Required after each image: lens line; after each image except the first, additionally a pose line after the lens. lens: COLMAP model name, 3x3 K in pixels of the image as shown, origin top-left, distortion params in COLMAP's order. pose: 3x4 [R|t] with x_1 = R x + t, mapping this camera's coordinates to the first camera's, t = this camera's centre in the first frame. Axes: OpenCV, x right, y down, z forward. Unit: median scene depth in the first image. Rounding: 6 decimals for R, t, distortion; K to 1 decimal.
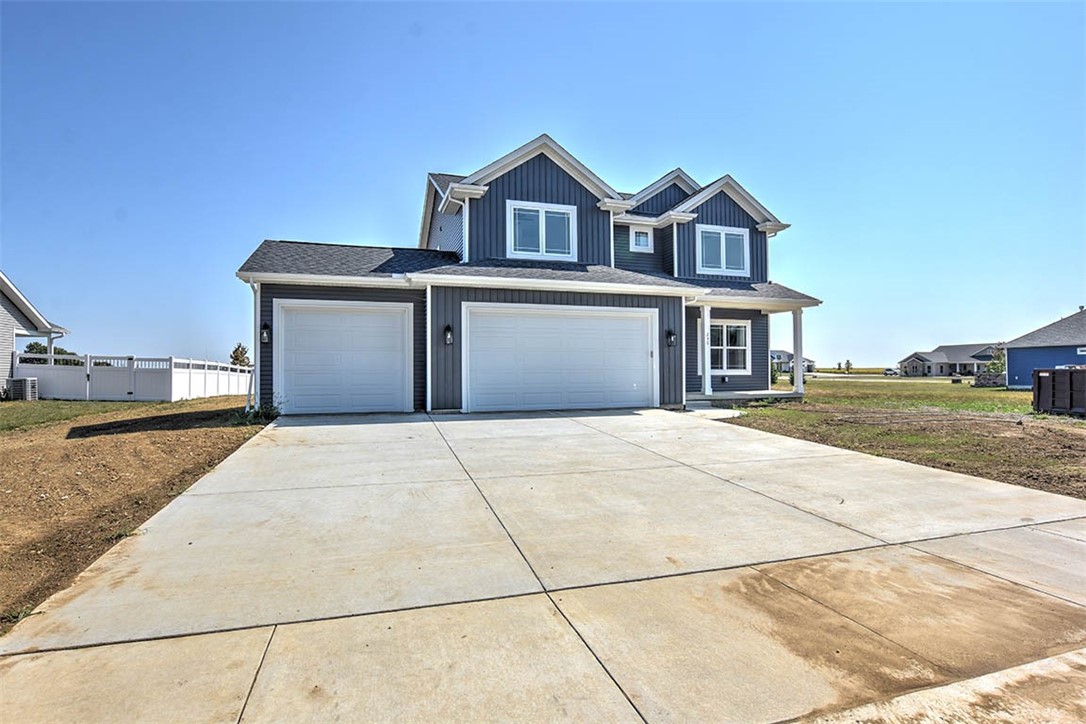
lens RADIAL K [[533.3, 0, 542.4], [0, 533.3, 353.9], [0, 0, 1]] dist [-0.018613, 0.000333]
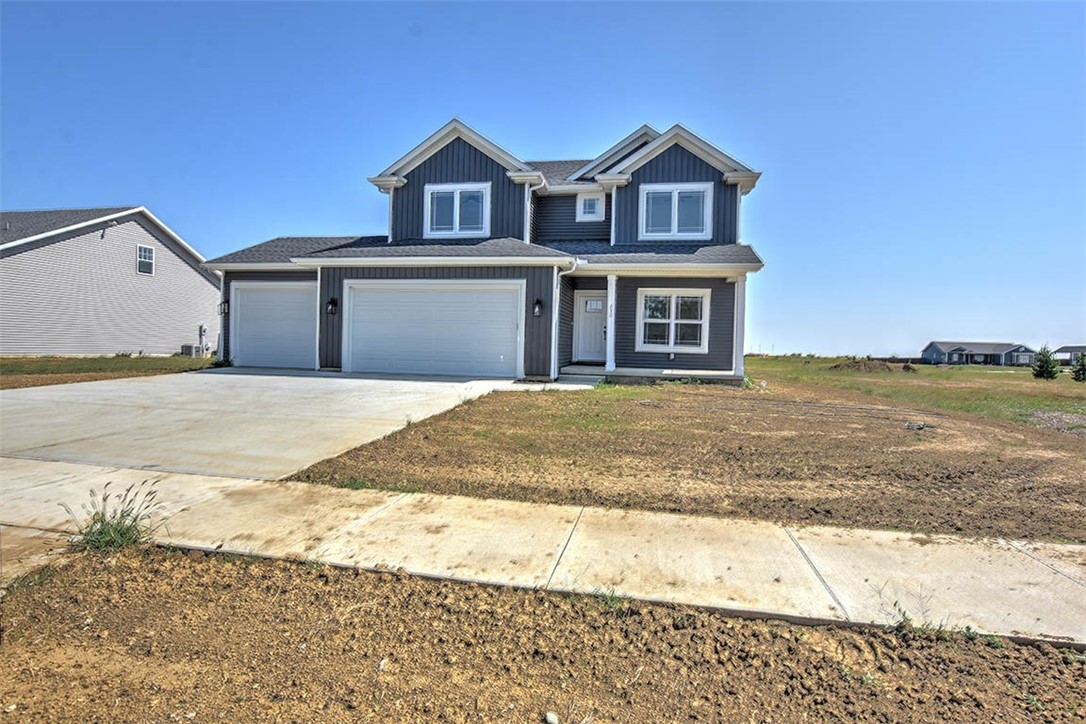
lens RADIAL K [[533.3, 0, 547.3], [0, 533.3, 354.4], [0, 0, 1]] dist [-0.018613, 0.000333]
pose [[0.883880, 0.033436, -0.466516, 0.659807], [-0.014848, 0.998945, 0.043465, 0.009716], [0.467477, -0.031491, 0.883444, 0.125589]]
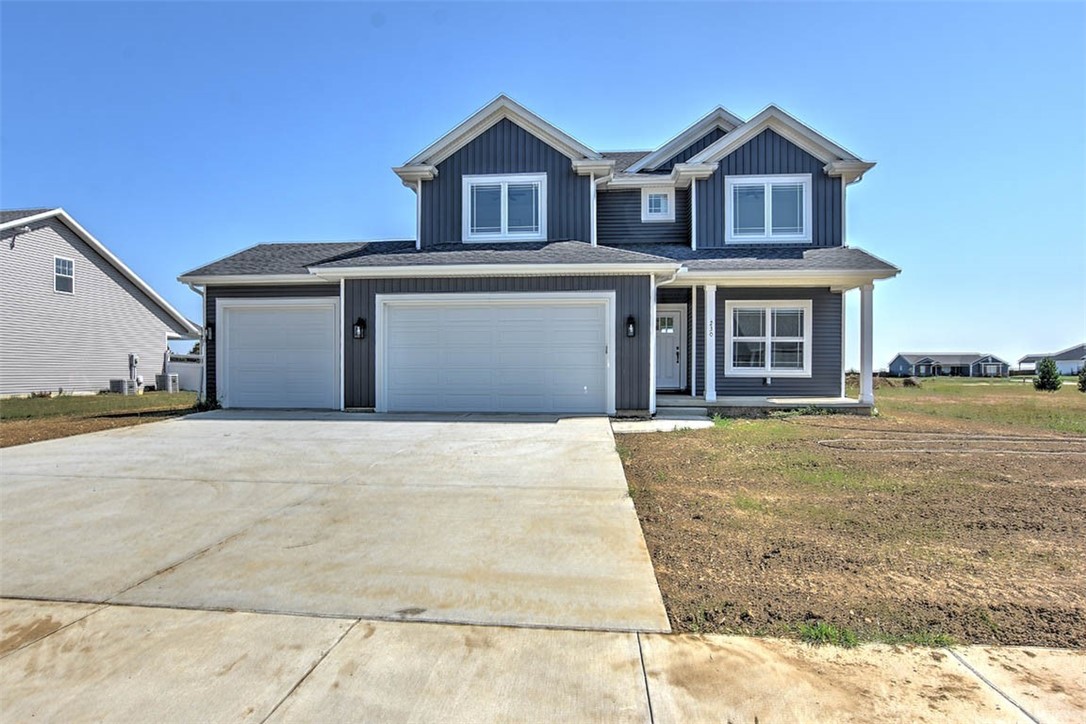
lens RADIAL K [[587.5, 0, 534.0], [0, 587.5, 371.8], [0, 0, 1]] dist [-0.025977, 0.000641]
pose [[0.920095, 0.007843, -0.391616, 0.414592], [0.006651, 0.999343, 0.035640, 0.003323], [0.391638, -0.035397, 0.919438, 0.125989]]
